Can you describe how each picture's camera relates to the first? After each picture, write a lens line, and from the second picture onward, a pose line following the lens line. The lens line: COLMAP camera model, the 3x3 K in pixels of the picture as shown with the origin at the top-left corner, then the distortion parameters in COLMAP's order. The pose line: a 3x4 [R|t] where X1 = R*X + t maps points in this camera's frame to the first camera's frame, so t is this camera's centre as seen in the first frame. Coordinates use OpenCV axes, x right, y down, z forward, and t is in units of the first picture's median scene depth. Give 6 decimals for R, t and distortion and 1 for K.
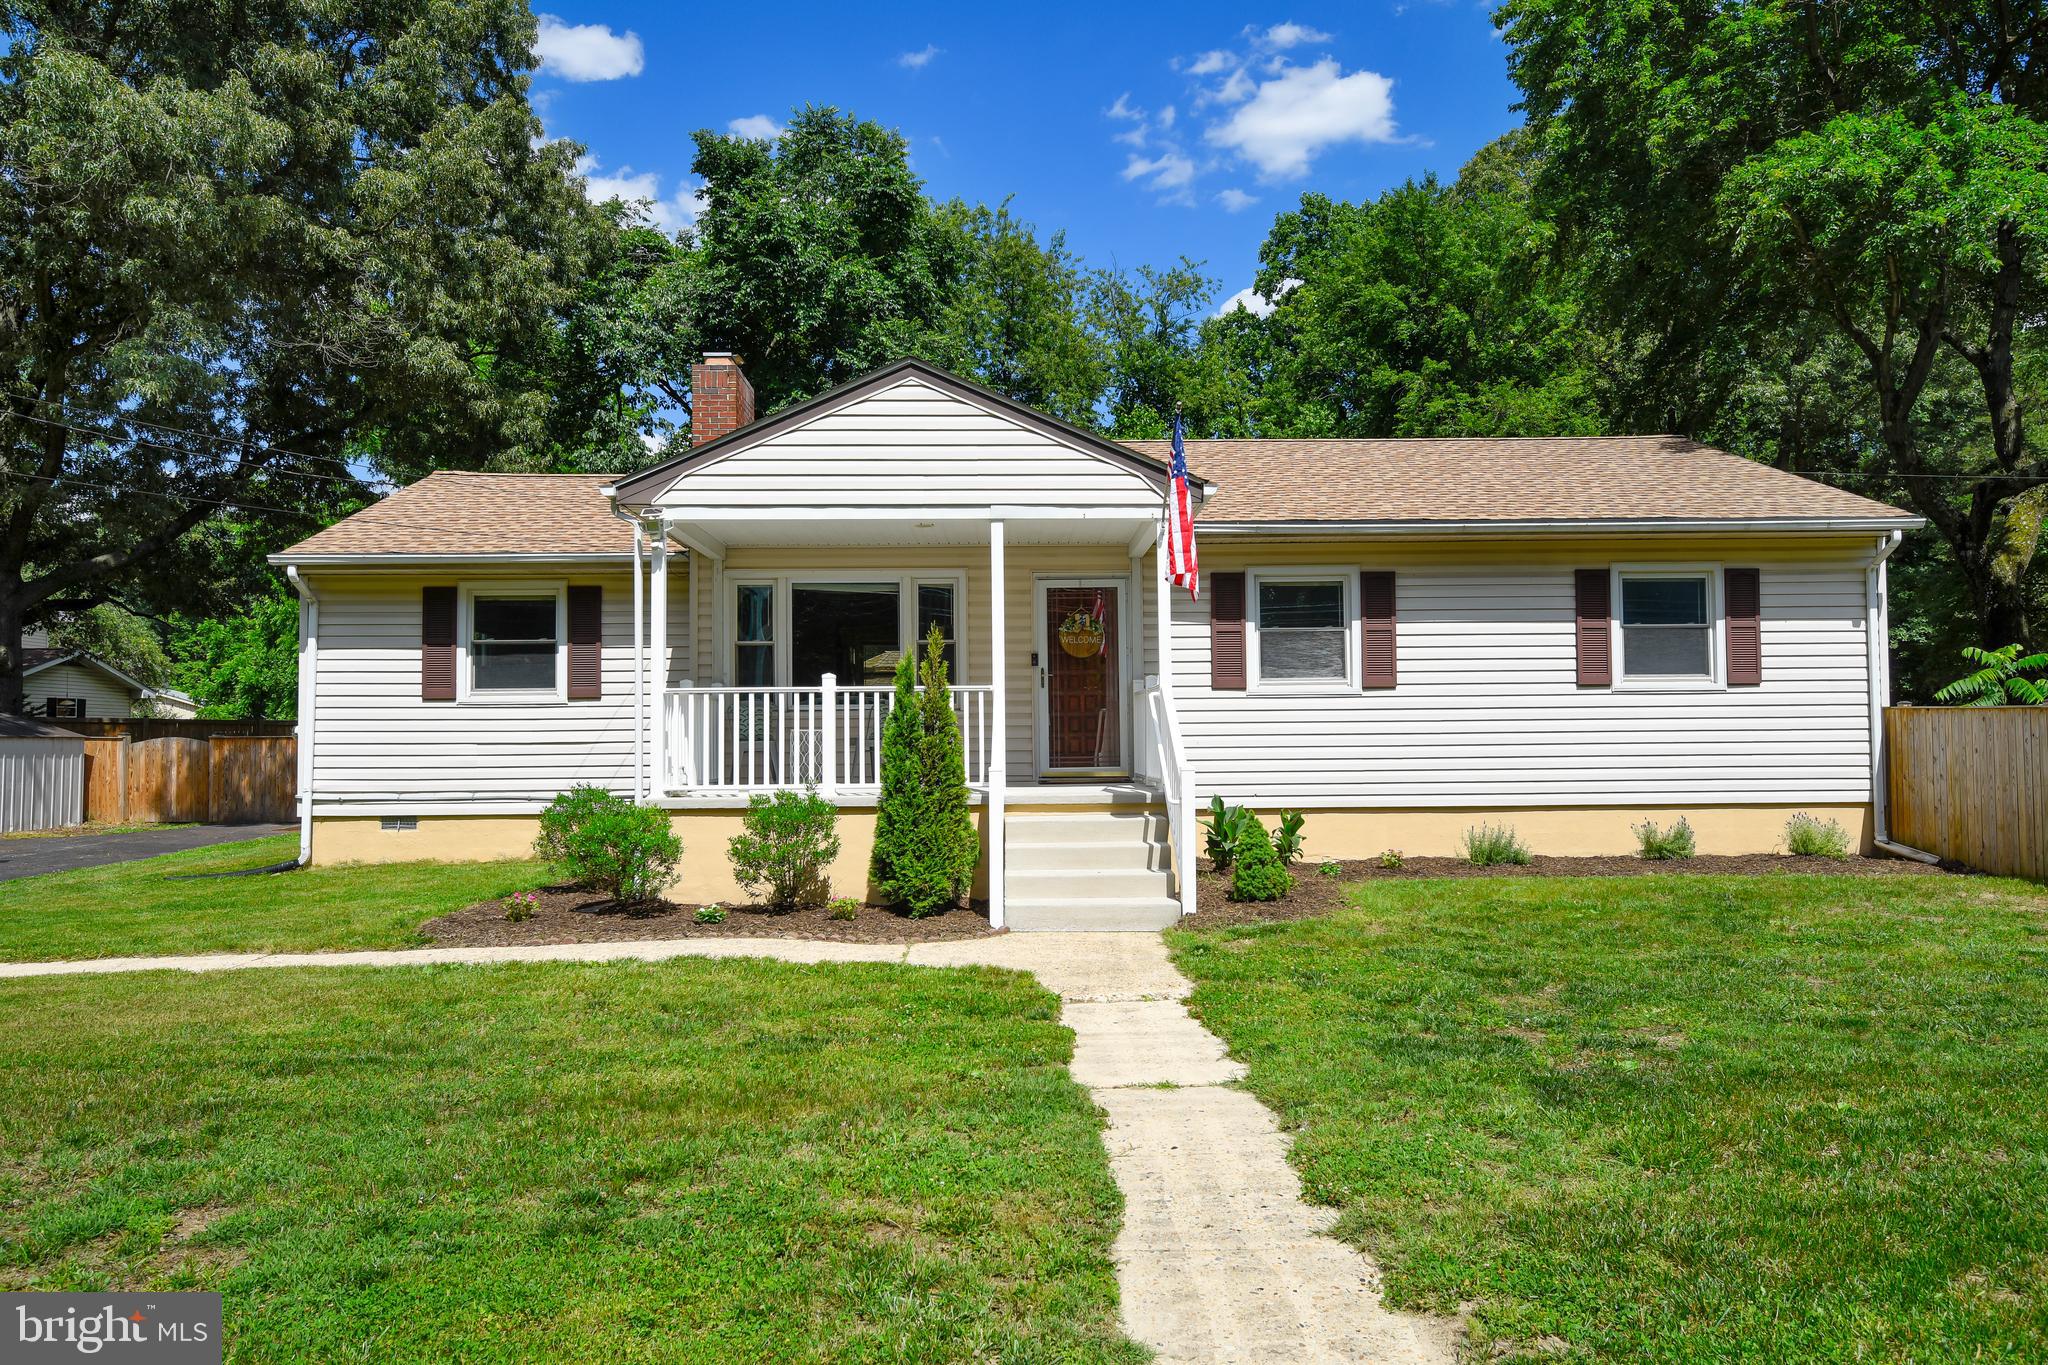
lens RADIAL K [[1361.4, 0, 1024.0], [0, 1361.4, 682.5], [0, 0, 1]] dist [0.010780, -0.002310]
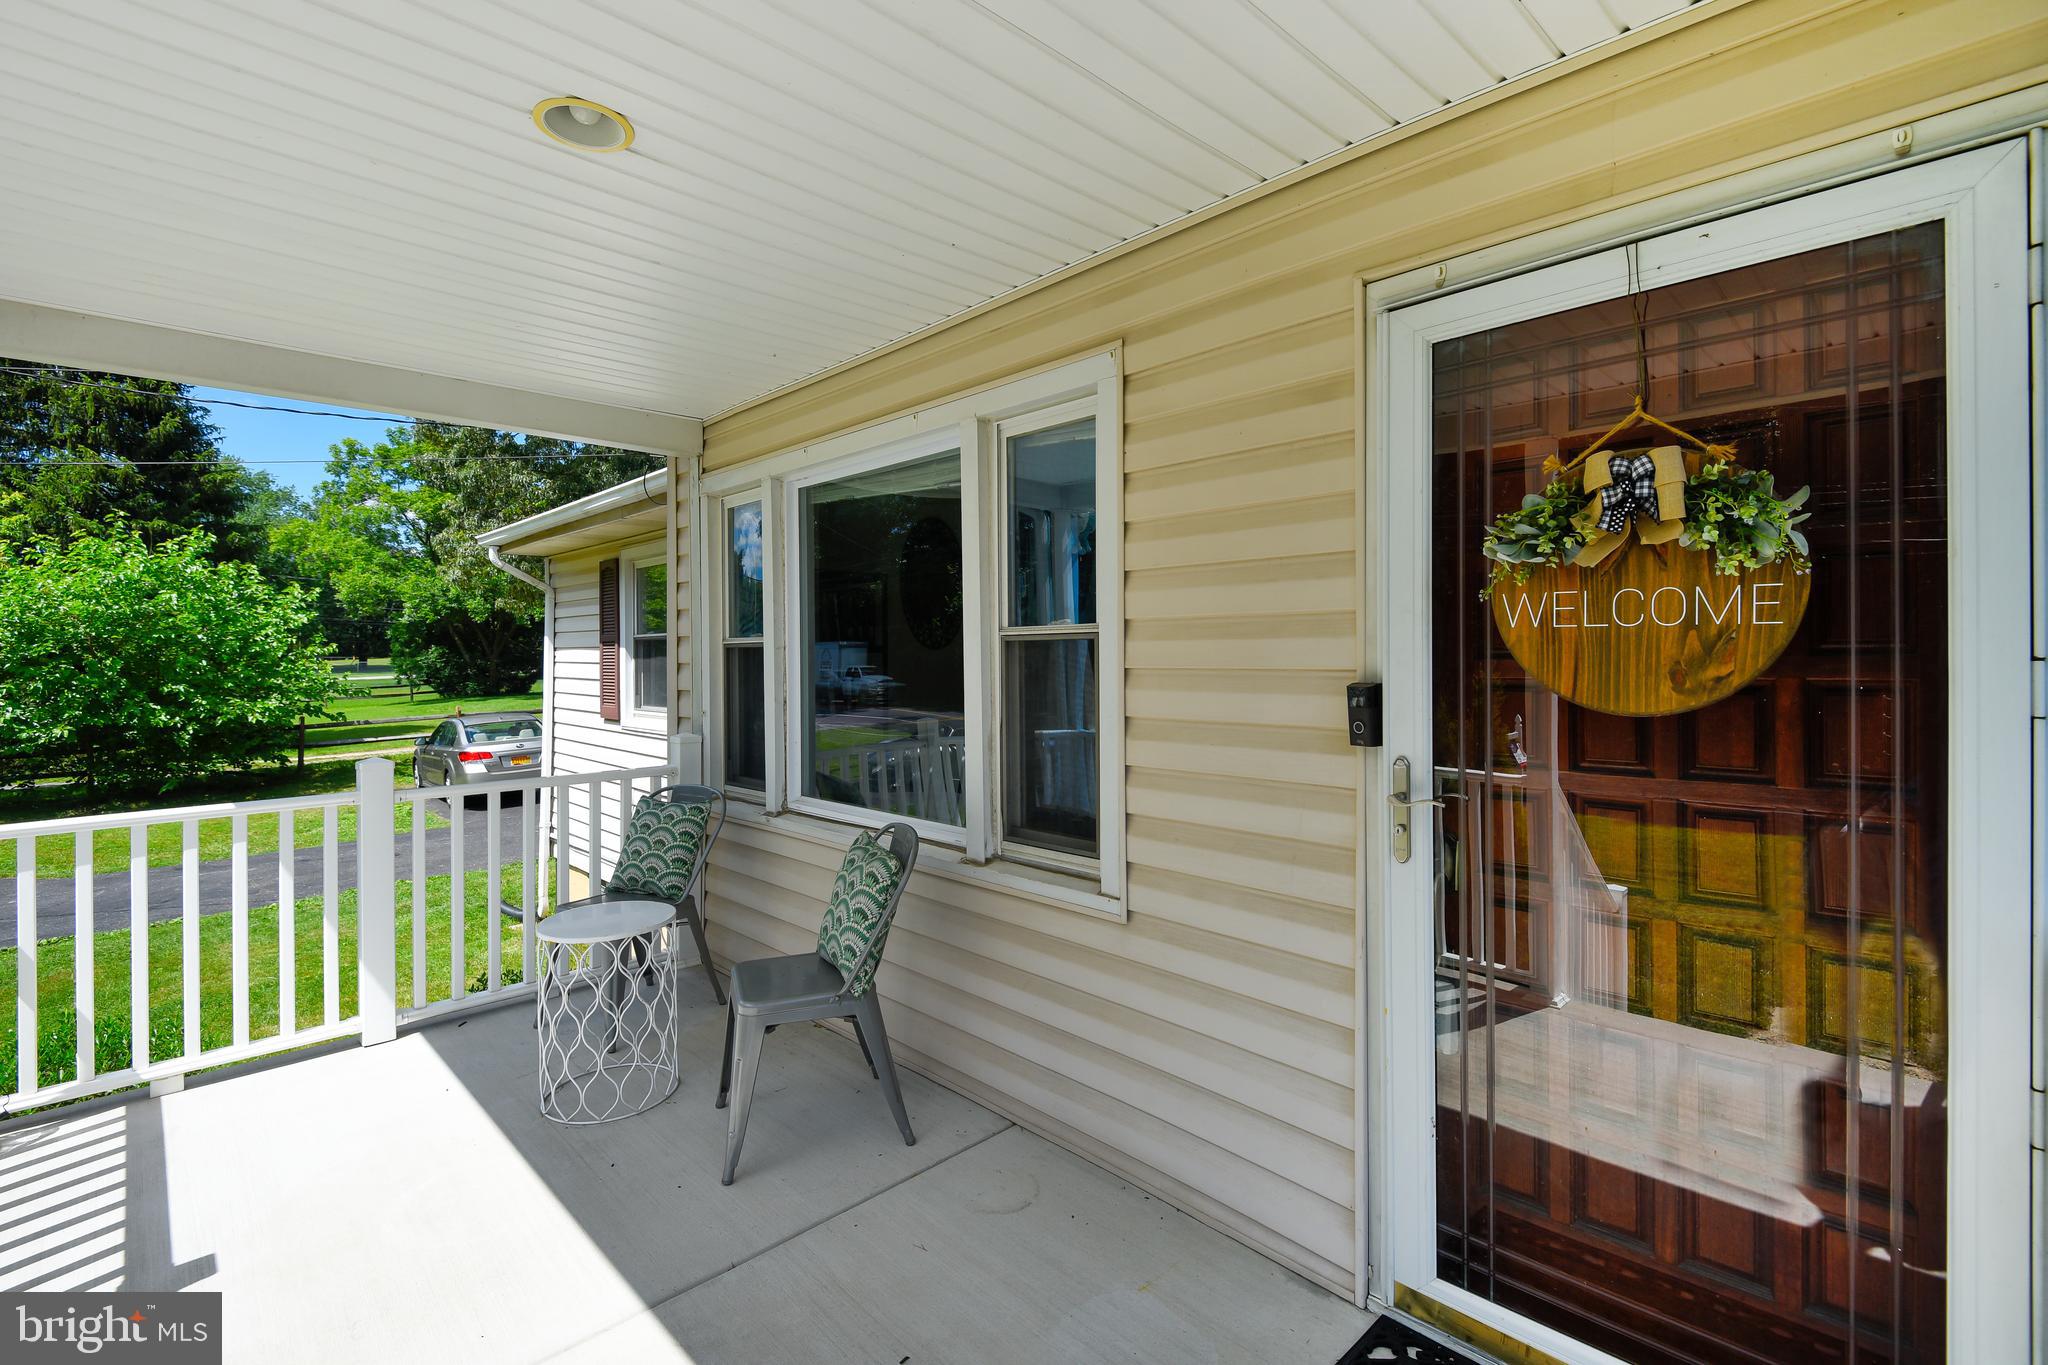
lens RADIAL K [[951.5, 0, 1032.0], [0, 951.5, 688.2], [0, 0, 1]] dist [-0.001079, -0.039642]
pose [[0.669934, 0.013755, -0.742293, 0.076770], [0.020998, 0.999077, 0.037464, -0.026849], [0.742124, -0.040685, 0.669027, 0.851155]]
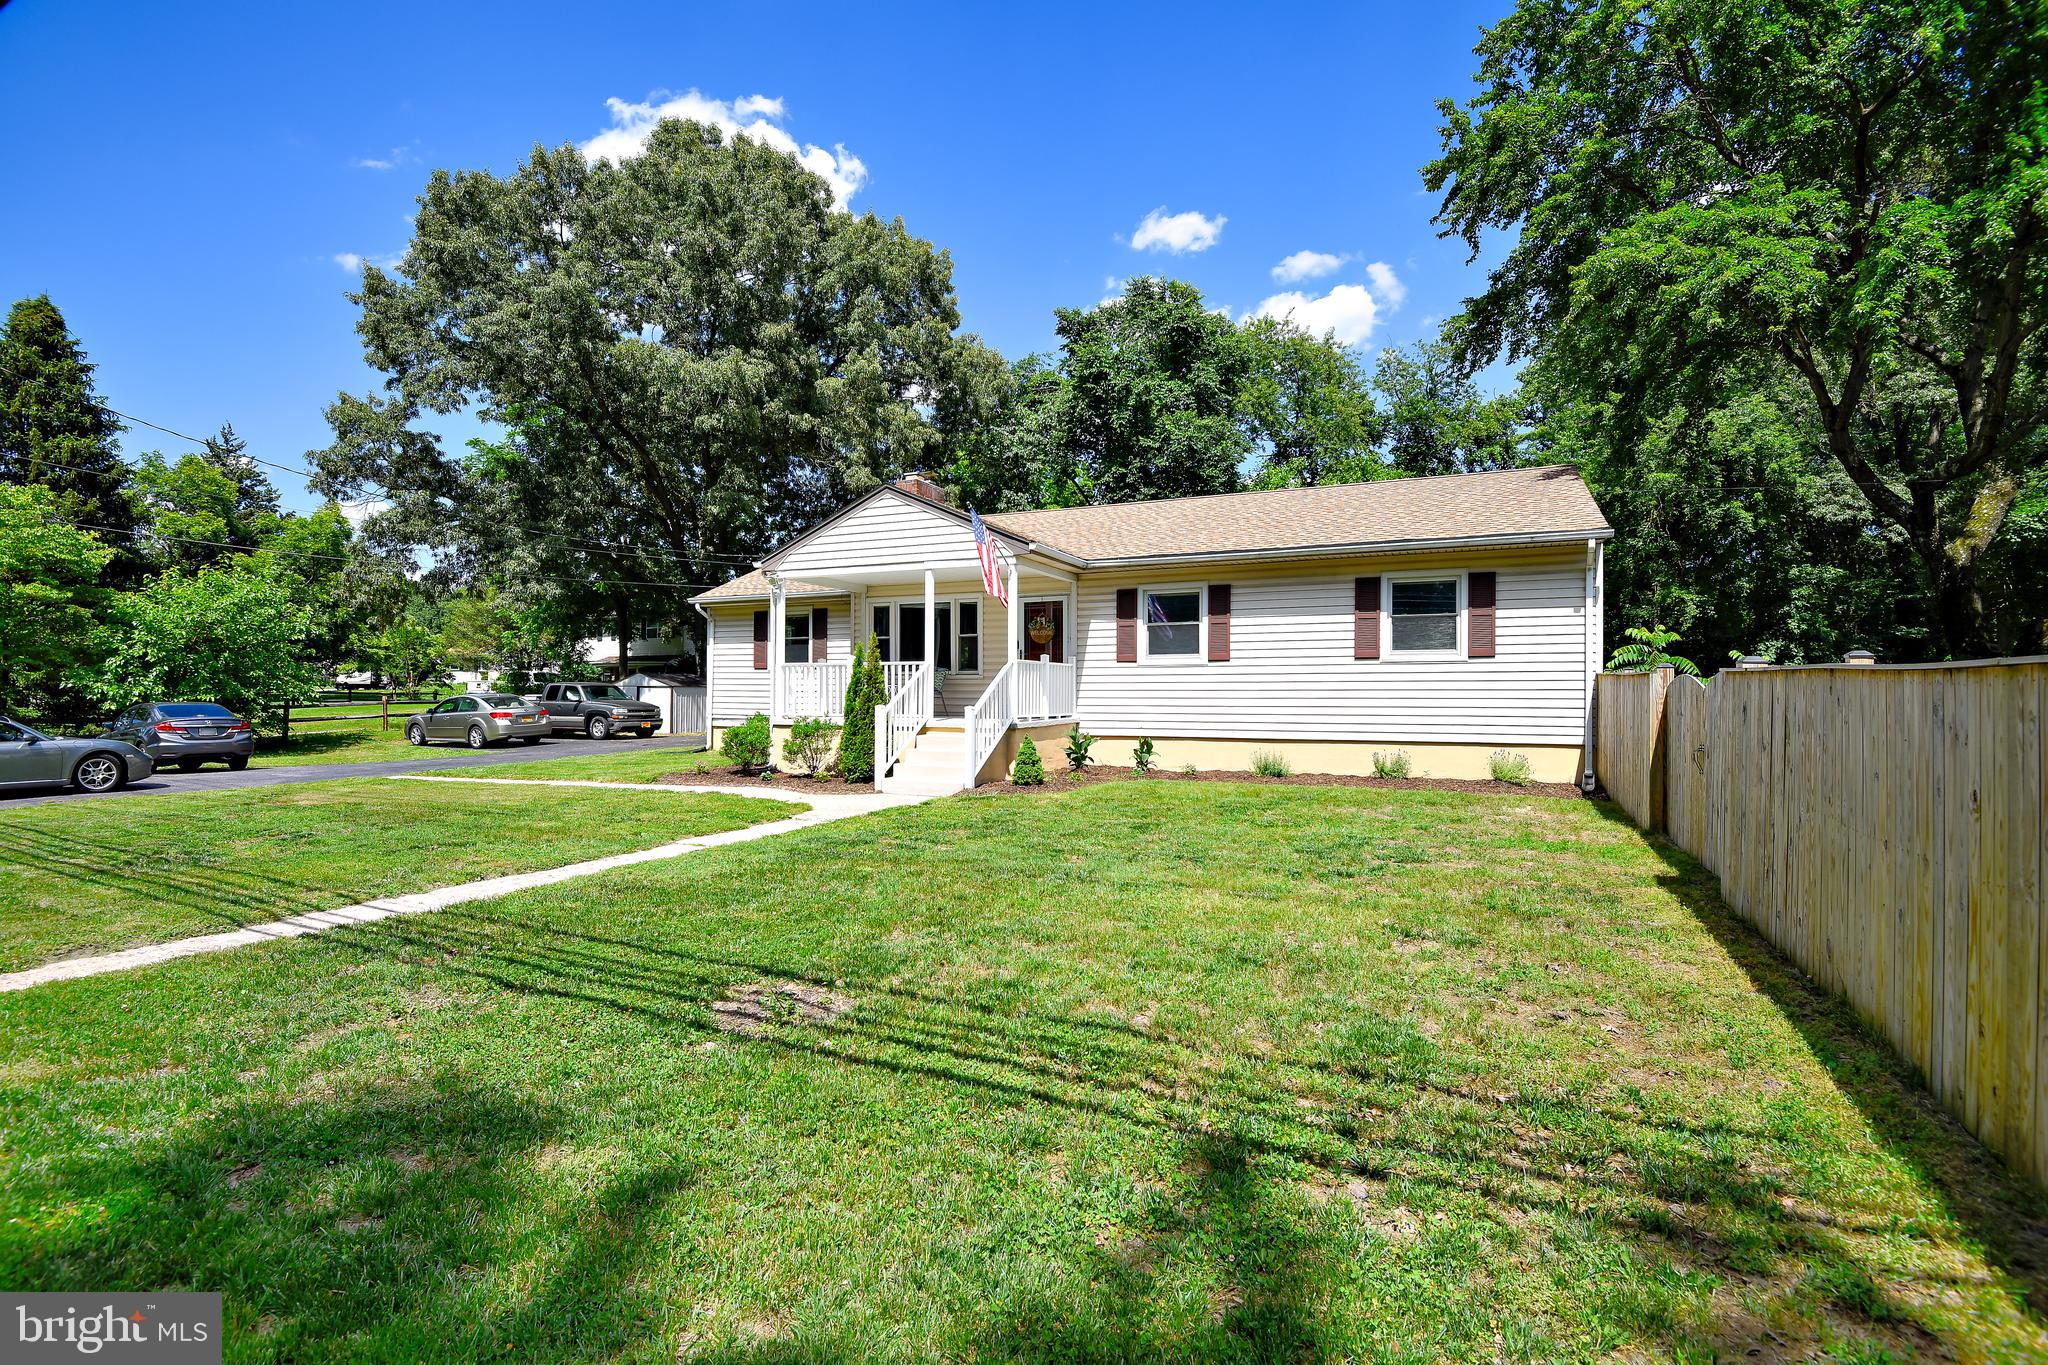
lens RADIAL K [[951.5, 0, 1032.0], [0, 951.5, 688.2], [0, 0, 1]] dist [-0.001079, -0.039642]
pose [[0.897654, 0.008028, -0.440629, 0.538475], [0.009483, 0.999251, 0.037525, -0.007087], [0.440600, -0.037864, 0.896905, -0.060545]]
